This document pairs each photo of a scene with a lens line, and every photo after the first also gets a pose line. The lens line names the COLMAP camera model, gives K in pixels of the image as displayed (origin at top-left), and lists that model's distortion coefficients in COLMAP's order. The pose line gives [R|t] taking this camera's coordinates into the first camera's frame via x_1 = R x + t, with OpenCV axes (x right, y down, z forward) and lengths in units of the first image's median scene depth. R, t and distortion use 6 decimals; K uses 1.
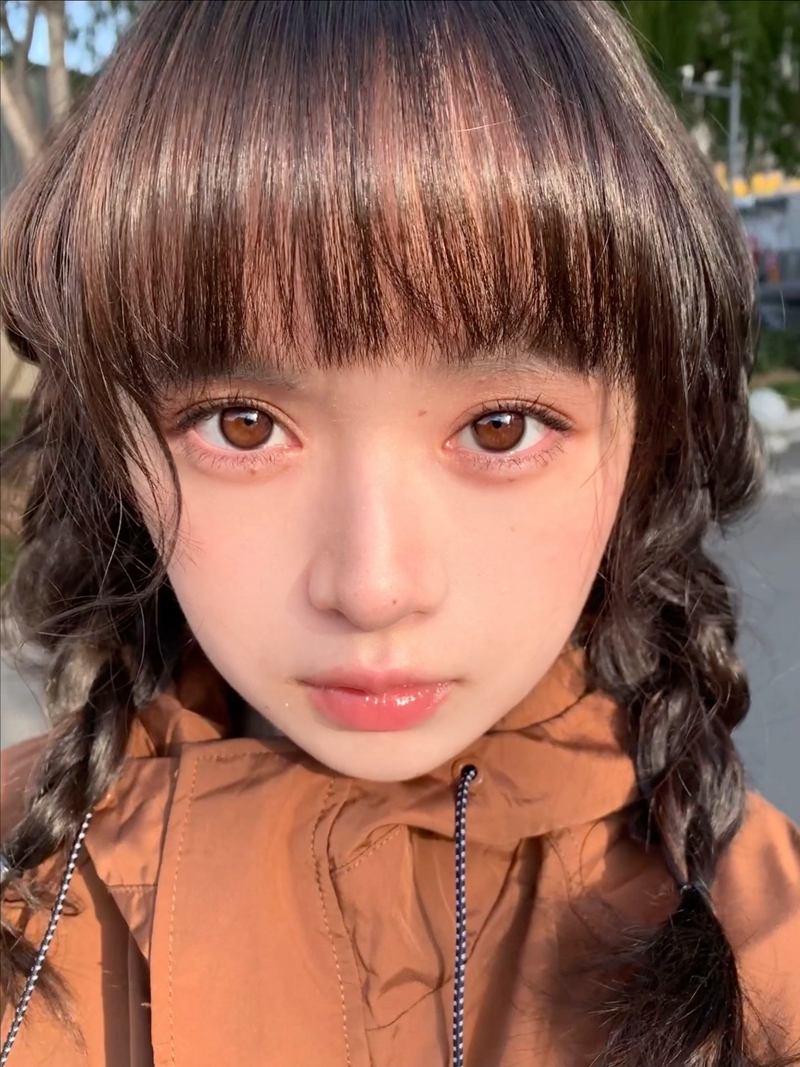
lens RADIAL K [[1002.2, 0, 402.0], [0, 1002.2, 542.2], [0, 0, 1]] dist [0.043178, 0.000000]
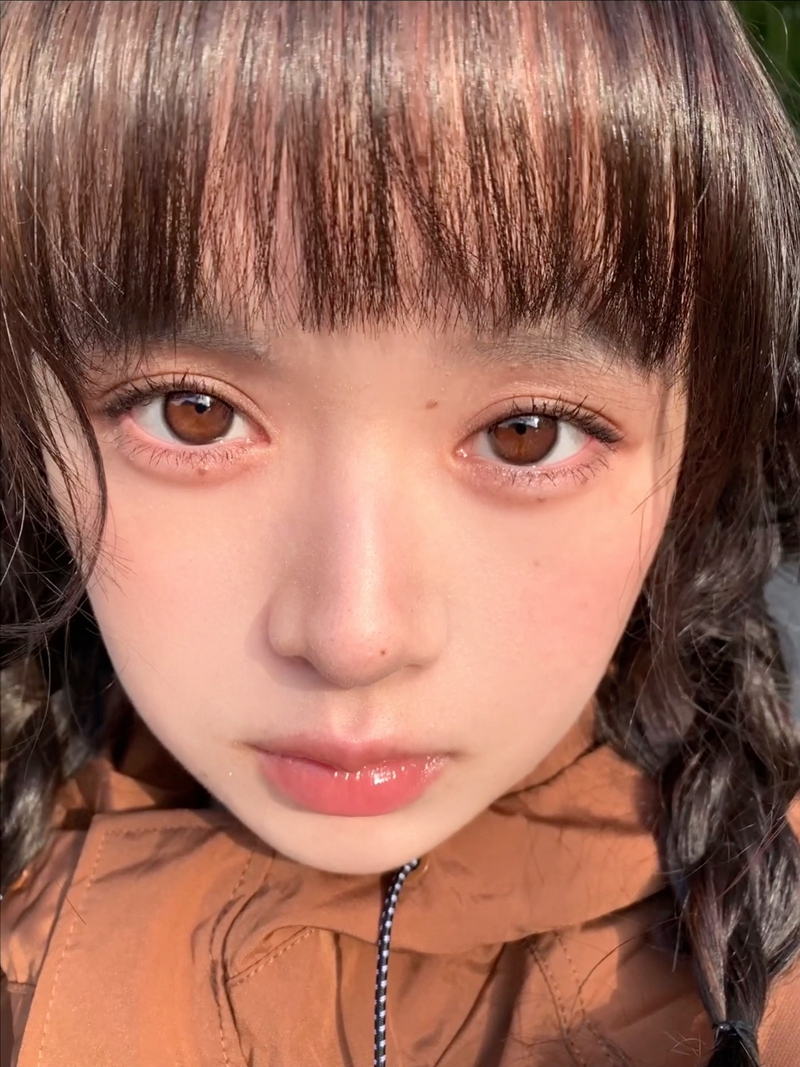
lens RADIAL K [[1002.2, 0, 407.2], [0, 1002.2, 531.1], [0, 0, 1]] dist [0.043178, 0.000000]
pose [[0.996996, 0.053700, 0.055811, -0.034809], [-0.051495, 0.997863, -0.040232, -0.002114], [-0.057853, 0.037238, 0.997630, 0.237244]]
